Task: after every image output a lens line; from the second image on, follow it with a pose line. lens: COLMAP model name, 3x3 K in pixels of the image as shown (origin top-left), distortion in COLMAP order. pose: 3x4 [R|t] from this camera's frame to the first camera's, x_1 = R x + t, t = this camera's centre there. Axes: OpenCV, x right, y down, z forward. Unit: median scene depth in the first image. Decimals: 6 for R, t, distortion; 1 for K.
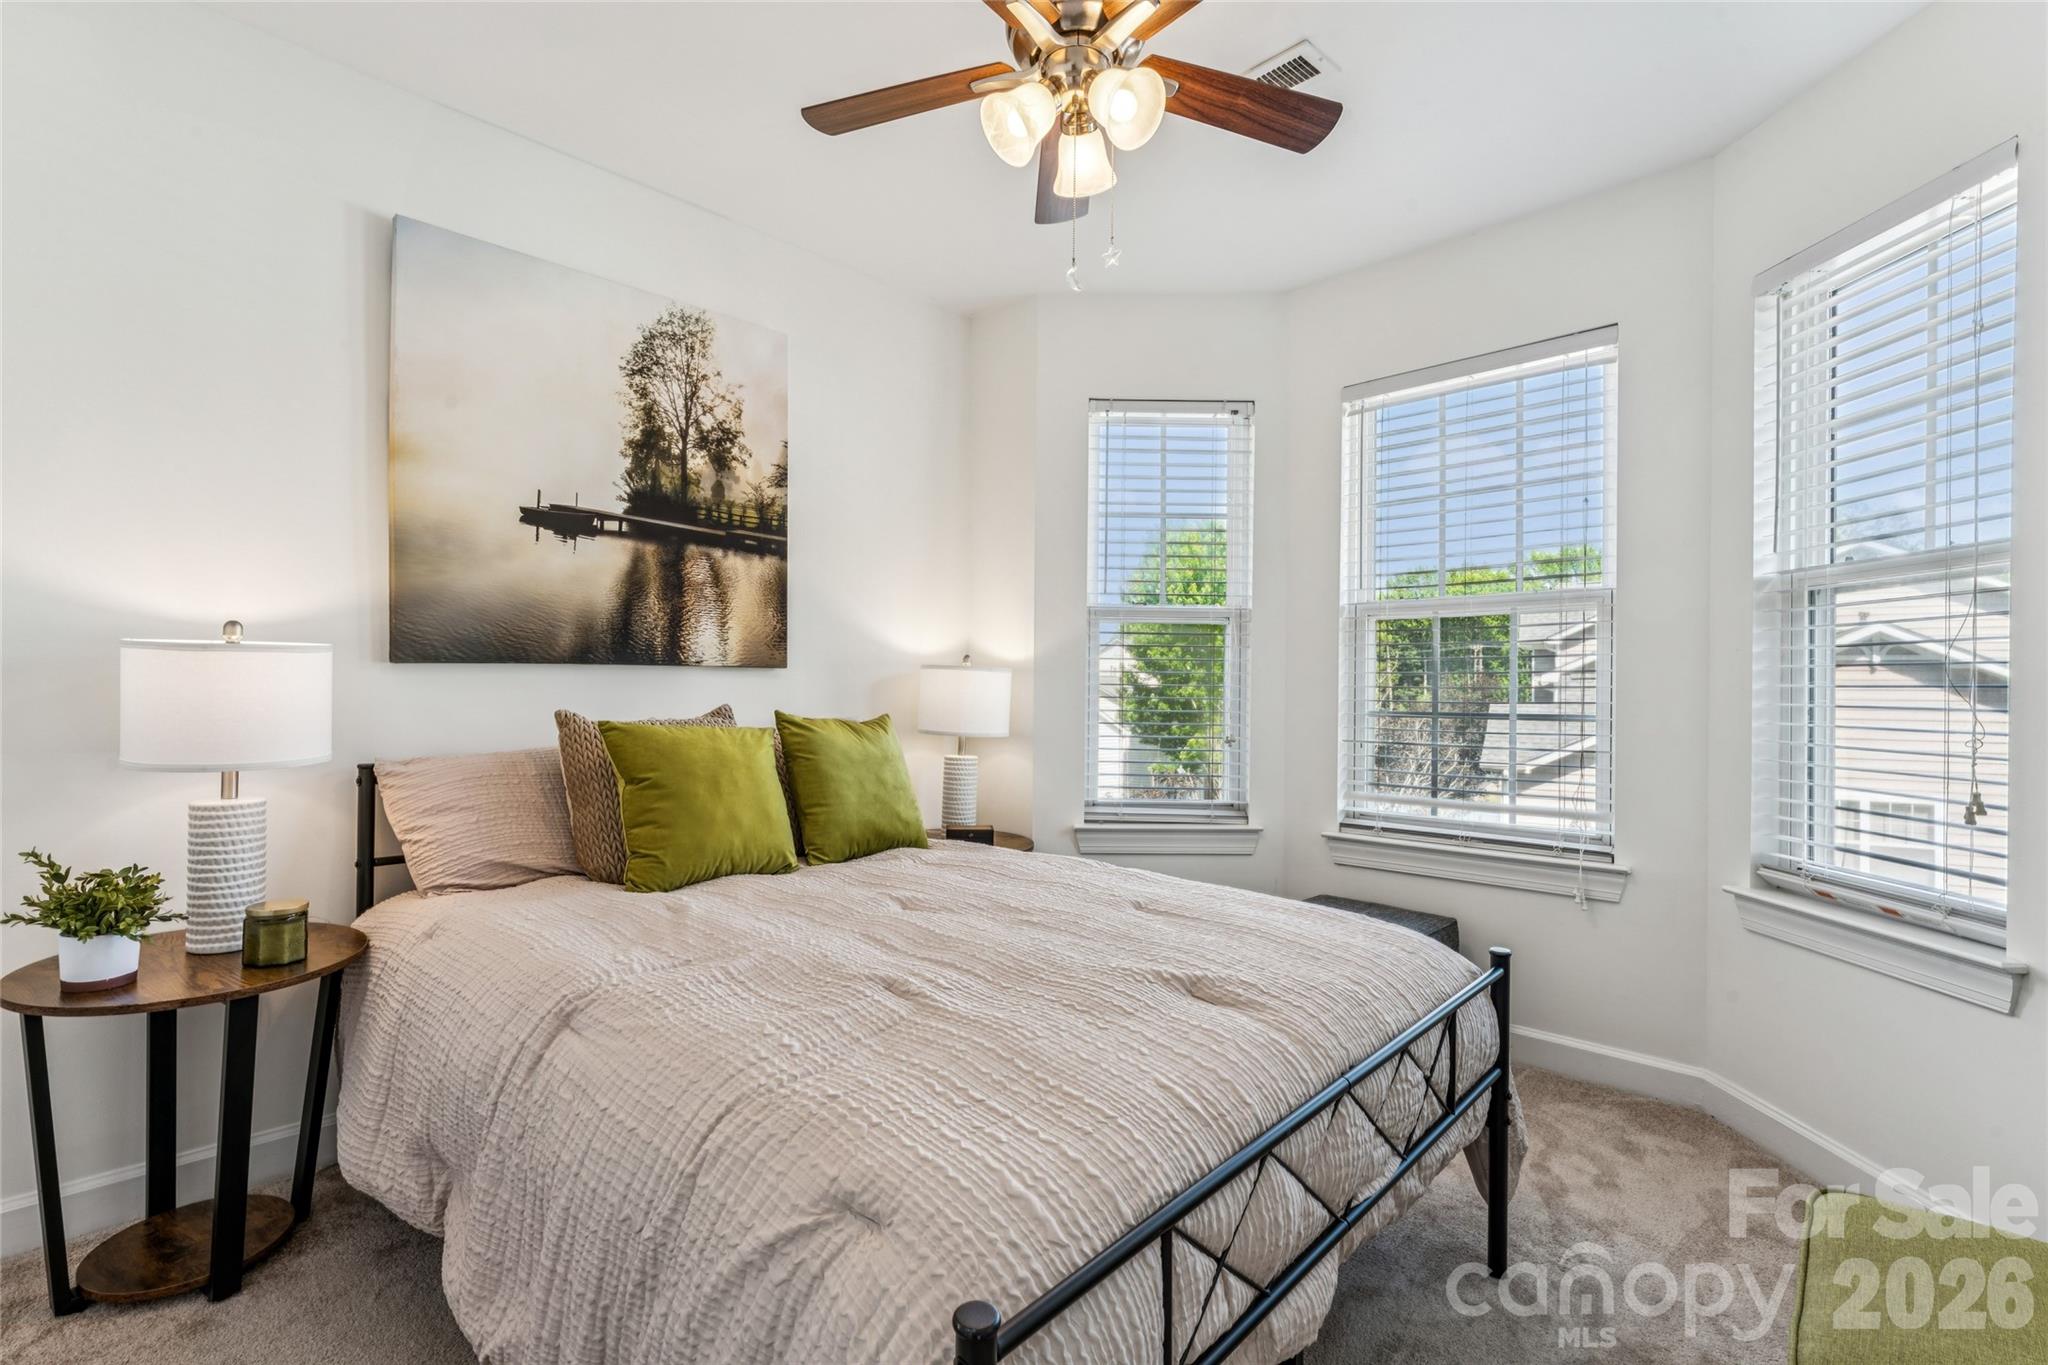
lens RADIAL K [[932.1, 0, 1017.0], [0, 932.1, 688.3], [0, 0, 1]] dist [-0.004731, 0.001079]
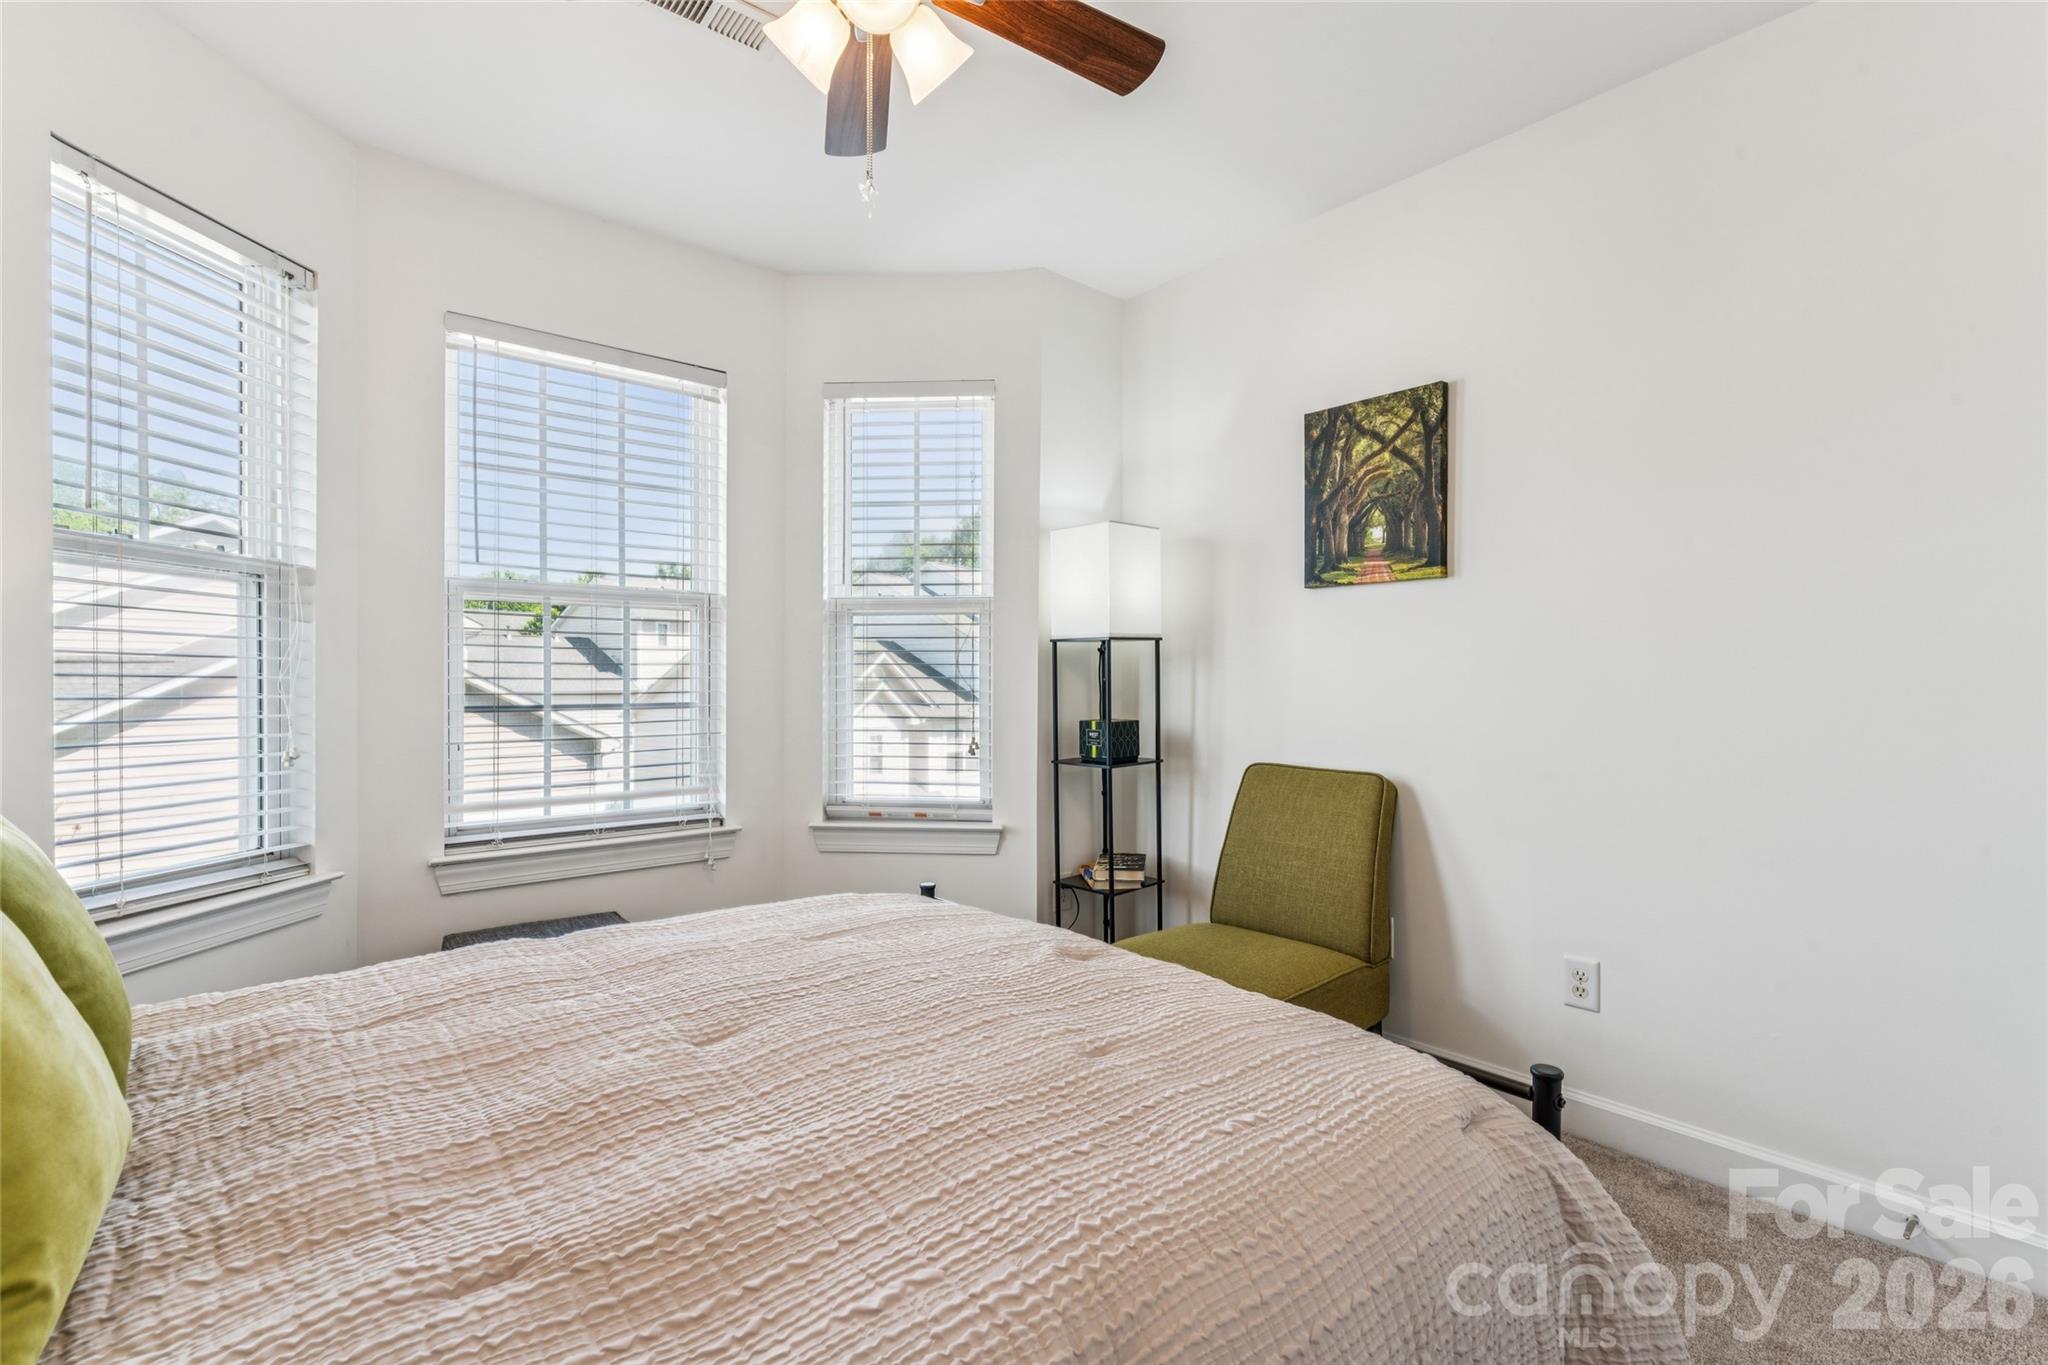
lens RADIAL K [[932.1, 0, 1015.3], [0, 932.1, 678.4], [0, 0, 1]] dist [-0.004731, 0.001079]
pose [[0.083799, -0.002969, 0.996478, -0.448770], [0.001397, 0.999995, 0.002862, -0.002522], [-0.996482, 0.001152, 0.083803, 0.464164]]
